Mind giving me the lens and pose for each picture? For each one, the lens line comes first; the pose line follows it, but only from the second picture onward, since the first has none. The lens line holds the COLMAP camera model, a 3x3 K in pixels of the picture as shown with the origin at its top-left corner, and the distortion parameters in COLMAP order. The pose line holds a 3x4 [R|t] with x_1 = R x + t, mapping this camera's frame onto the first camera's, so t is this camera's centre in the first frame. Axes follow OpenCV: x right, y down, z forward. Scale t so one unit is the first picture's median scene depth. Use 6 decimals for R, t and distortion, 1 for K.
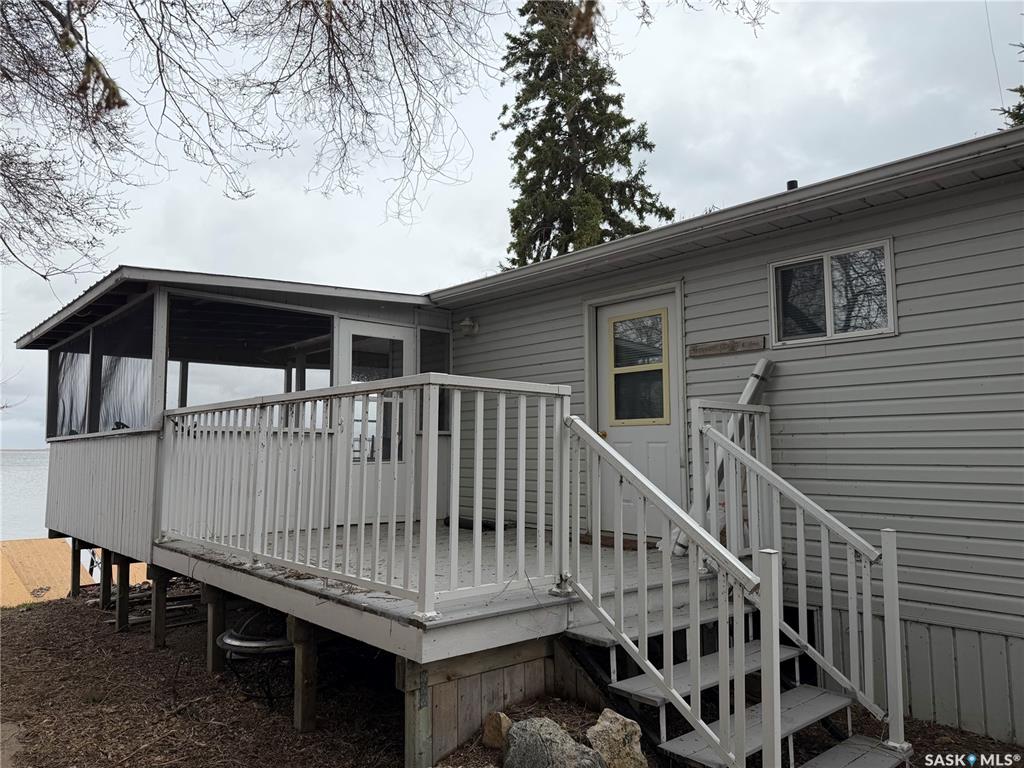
lens RADIAL K [[717.4, 0, 511.0], [0, 717.4, 385.4], [0, 0, 1]] dist [0.047538, -0.062192]
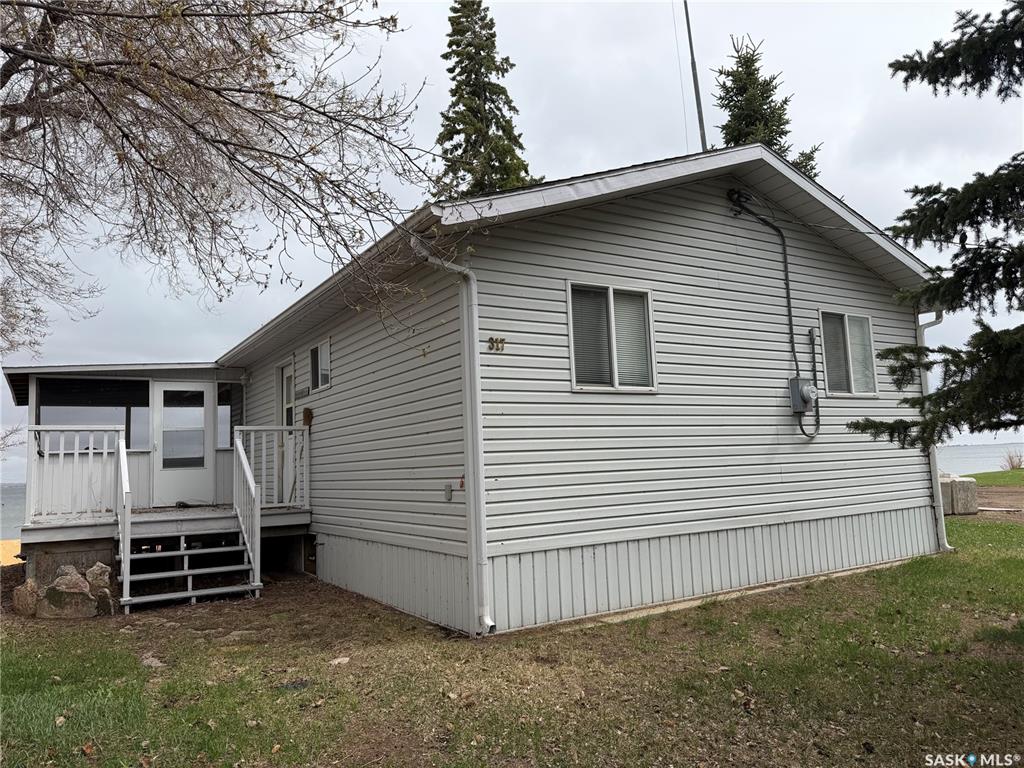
lens RADIAL K [[717.4, 0, 511.2], [0, 717.4, 384.5], [0, 0, 1]] dist [0.047538, -0.062192]
pose [[0.986410, -0.054417, -0.155032, 0.812522], [0.051865, 0.998445, -0.020459, -0.009272], [0.155904, 0.012141, 0.987698, -0.501825]]
